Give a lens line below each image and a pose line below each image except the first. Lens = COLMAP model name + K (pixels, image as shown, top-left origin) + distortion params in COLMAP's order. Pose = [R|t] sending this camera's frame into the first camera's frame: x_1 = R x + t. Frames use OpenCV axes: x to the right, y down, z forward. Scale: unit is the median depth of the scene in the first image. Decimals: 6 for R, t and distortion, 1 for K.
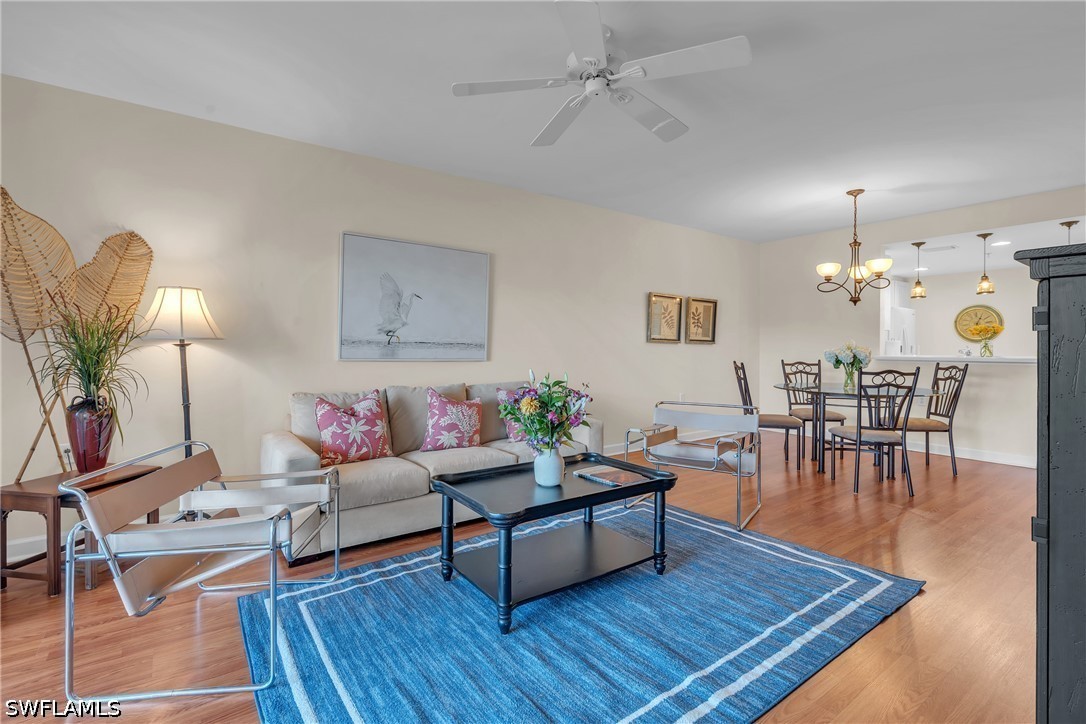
lens RADIAL K [[494.1, 0, 540.1], [0, 494.1, 350.1], [0, 0, 1]] dist [0.003261, 0.000646]
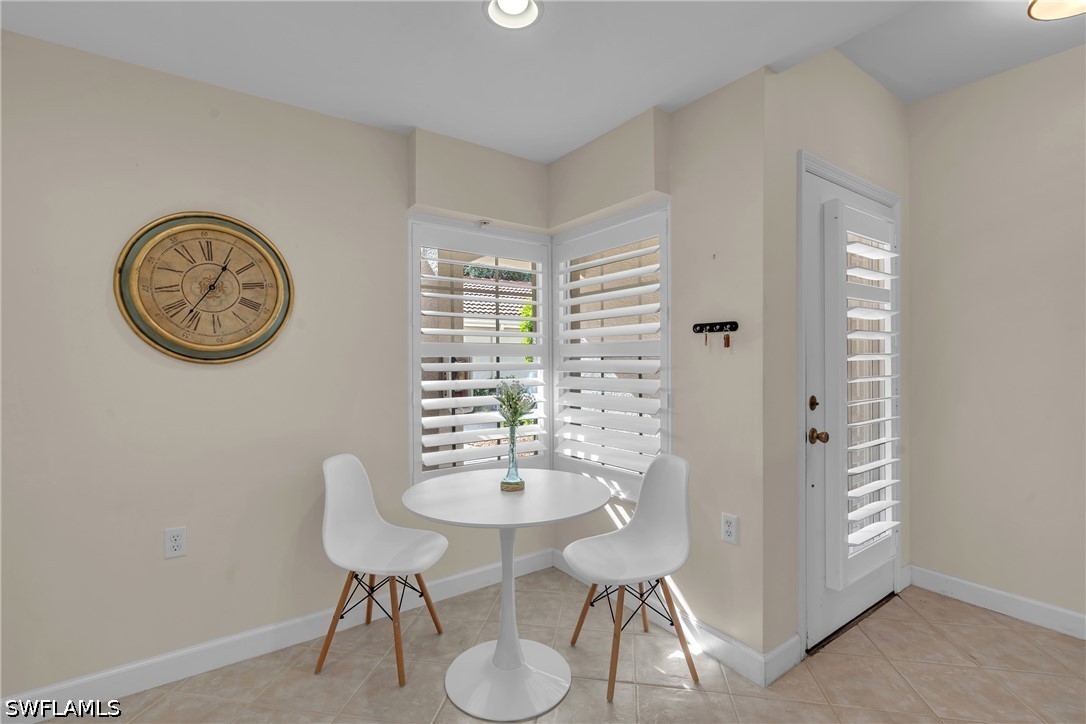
lens RADIAL K [[494.4, 0, 525.9], [0, 494.4, 371.3], [0, 0, 1]] dist [-0.000894, 0.000471]
pose [[0.025136, -0.014801, 0.999574, 1.045701], [0.009568, 0.999848, 0.014564, -0.021431], [-0.999638, 0.009197, 0.025274, 1.374914]]
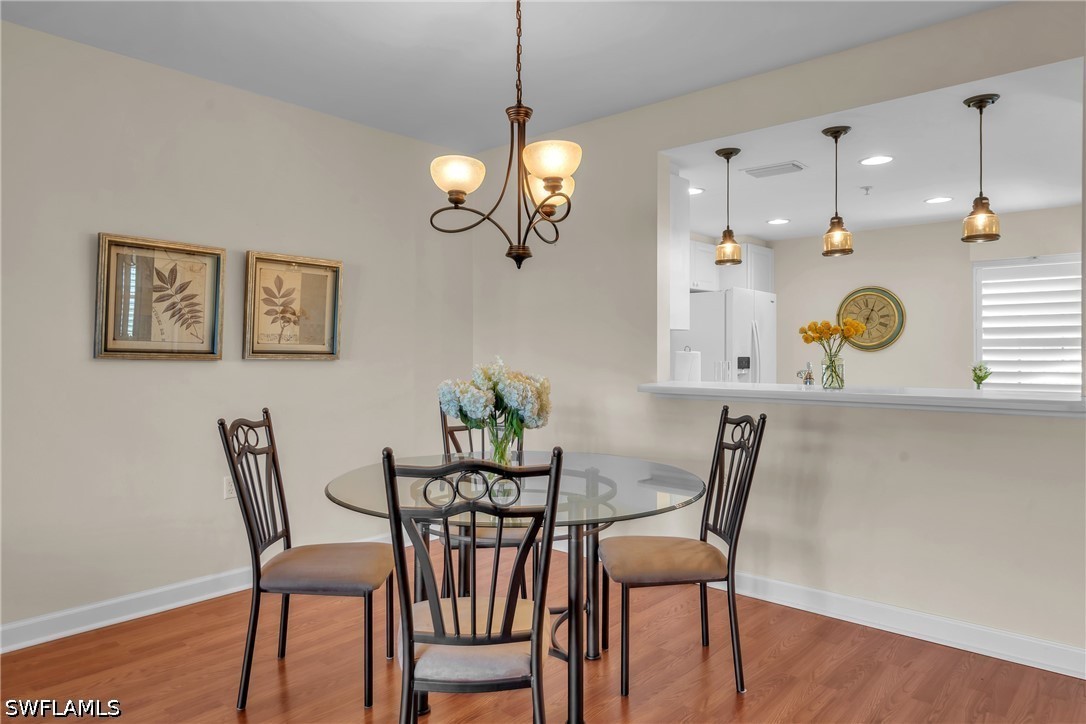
lens RADIAL K [[690.2, 0, 520.7], [0, 690.2, 353.9], [0, 0, 1]] dist [0.009040, 0.001779]
pose [[0.980215, -0.004825, 0.197876, 0.513438], [0.005073, 0.999987, -0.000750, -0.021096], [-0.197870, 0.001739, 0.980227, 0.448253]]
